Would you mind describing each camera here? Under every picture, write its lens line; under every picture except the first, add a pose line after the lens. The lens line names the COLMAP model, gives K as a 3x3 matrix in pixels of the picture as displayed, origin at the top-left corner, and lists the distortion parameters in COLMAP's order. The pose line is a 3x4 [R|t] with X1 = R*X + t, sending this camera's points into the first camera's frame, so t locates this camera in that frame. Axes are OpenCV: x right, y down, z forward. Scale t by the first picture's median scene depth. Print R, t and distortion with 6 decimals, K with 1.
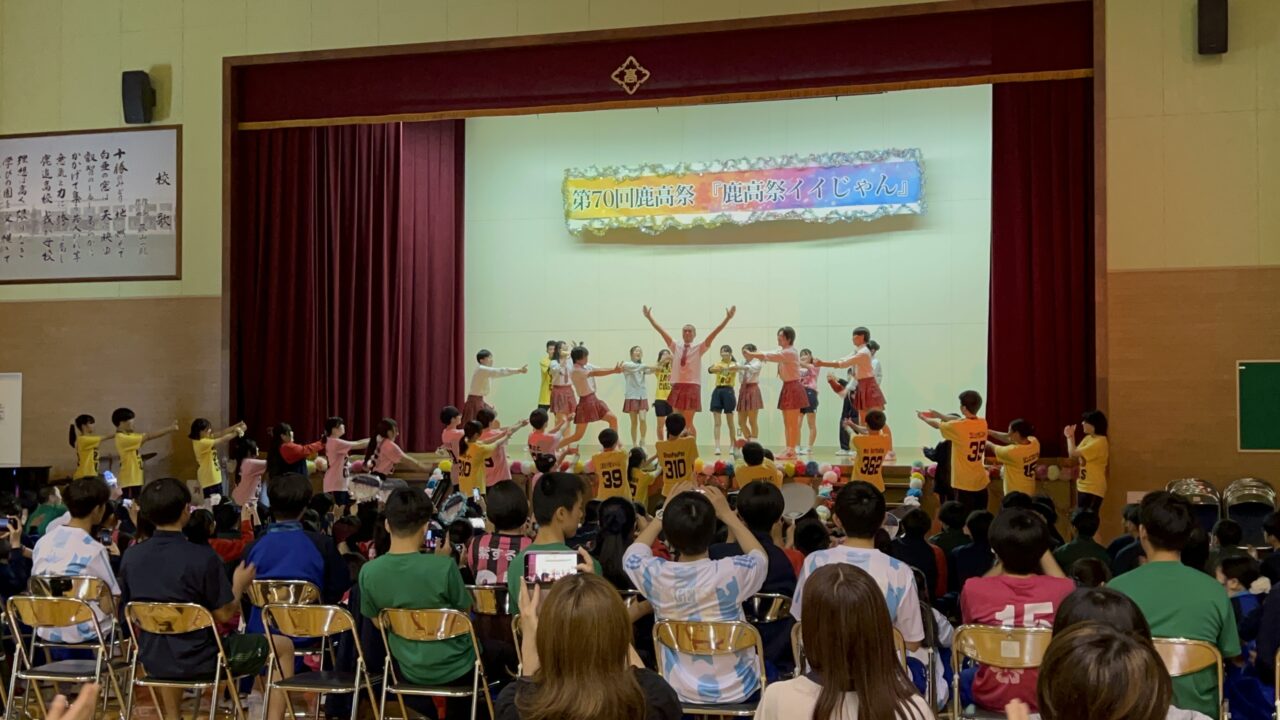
lens RADIAL K [[1561.5, 0, 643.2], [0, 1561.5, 363.8], [0, 0, 1]] dist [0.090325, 0.000000]
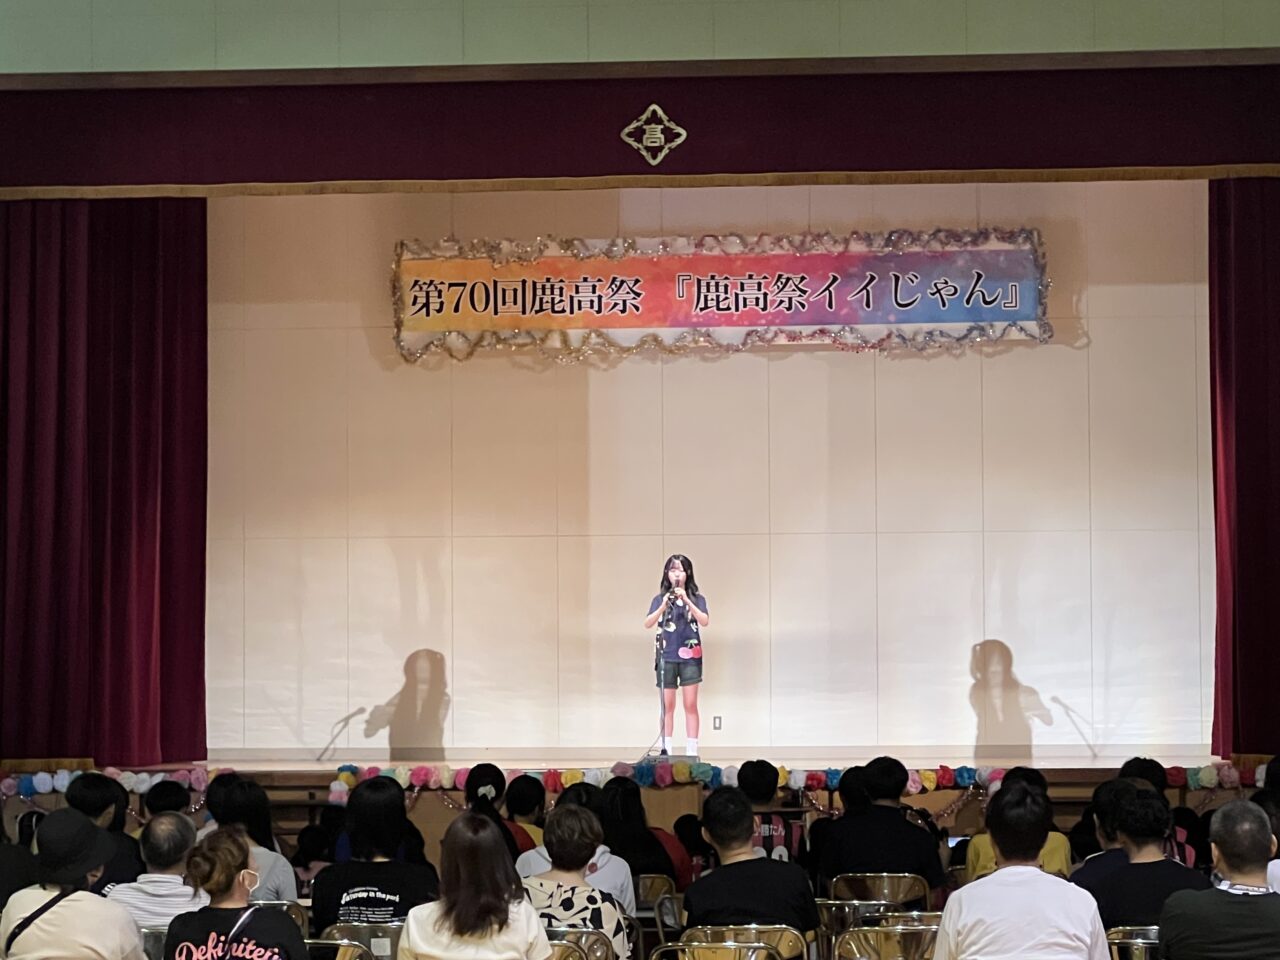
lens RADIAL K [[4239.9, 0, 634.4], [0, 4239.9, 477.3], [0, 0, 1]] dist [-0.136850, 0.000000]
pose [[0.978406, 0.003598, 0.206661, -0.293923], [-0.001438, 0.999943, -0.010603, -0.027644], [-0.206688, 0.010077, 0.978355, -0.503590]]
